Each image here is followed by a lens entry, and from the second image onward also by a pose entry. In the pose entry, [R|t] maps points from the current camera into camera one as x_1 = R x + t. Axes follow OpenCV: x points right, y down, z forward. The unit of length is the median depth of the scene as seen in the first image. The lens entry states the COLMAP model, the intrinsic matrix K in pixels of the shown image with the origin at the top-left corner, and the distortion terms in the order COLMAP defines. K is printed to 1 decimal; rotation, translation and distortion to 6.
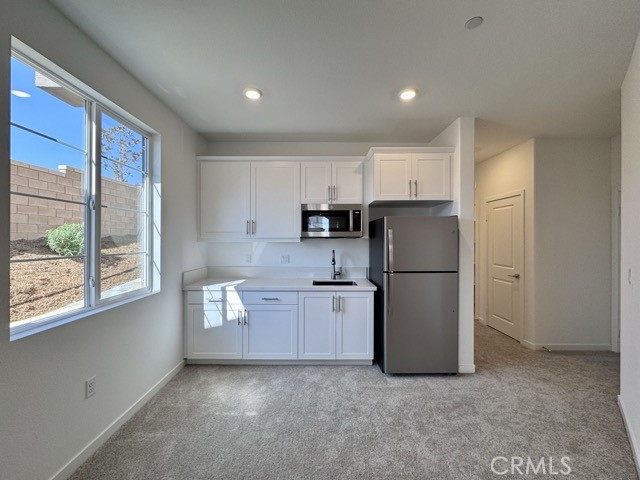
lens RADIAL K [[255.9, 0, 318.9], [0, 255.9, 240.4], [0, 0, 1]] dist [0.000478, -0.000242]
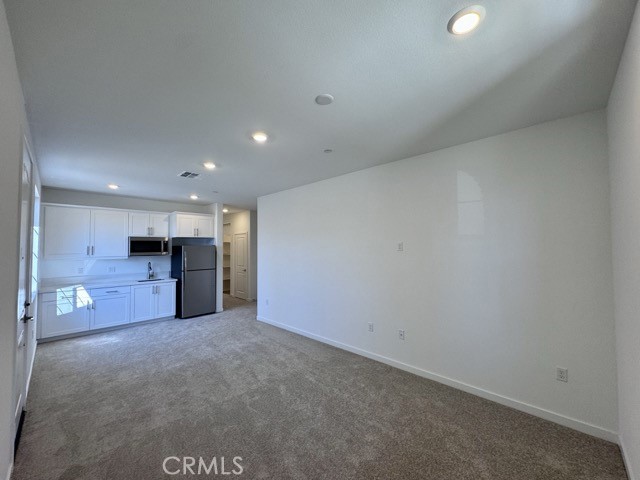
lens RADIAL K [[255.9, 0, 318.8], [0, 255.9, 239.0], [0, 0, 1]] dist [0.000478, -0.000242]
pose [[0.697359, 0.017959, 0.716497, -0.460656], [0.013052, 0.999202, -0.037749, -0.047246], [-0.716603, 0.035676, 0.696568, -1.253506]]
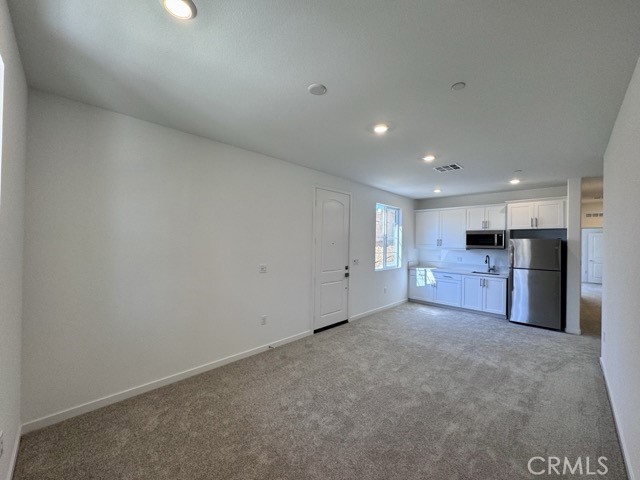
lens RADIAL K [[255.9, 0, 319.6], [0, 255.9, 240.4], [0, 0, 1]] dist [0.000478, -0.000242]
pose [[0.711632, 0.006696, -0.702521, 0.550686], [-0.016239, 0.999844, -0.006920, -0.041574], [0.702365, 0.016333, 0.711630, -1.274004]]
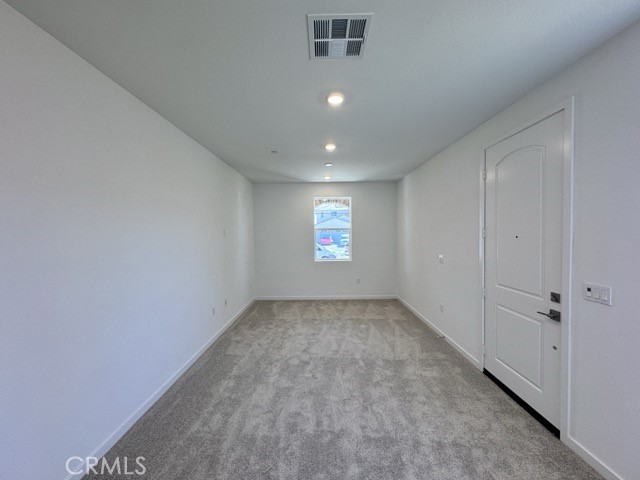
lens RADIAL K [[255.9, 0, 317.8], [0, 255.9, 239.6], [0, 0, 1]] dist [0.000478, -0.000242]
pose [[-0.999960, 0.005612, 0.006899, 0.099087], [0.005825, 0.999497, 0.031160, -0.051166], [-0.006721, 0.031199, -0.999491, 0.774278]]
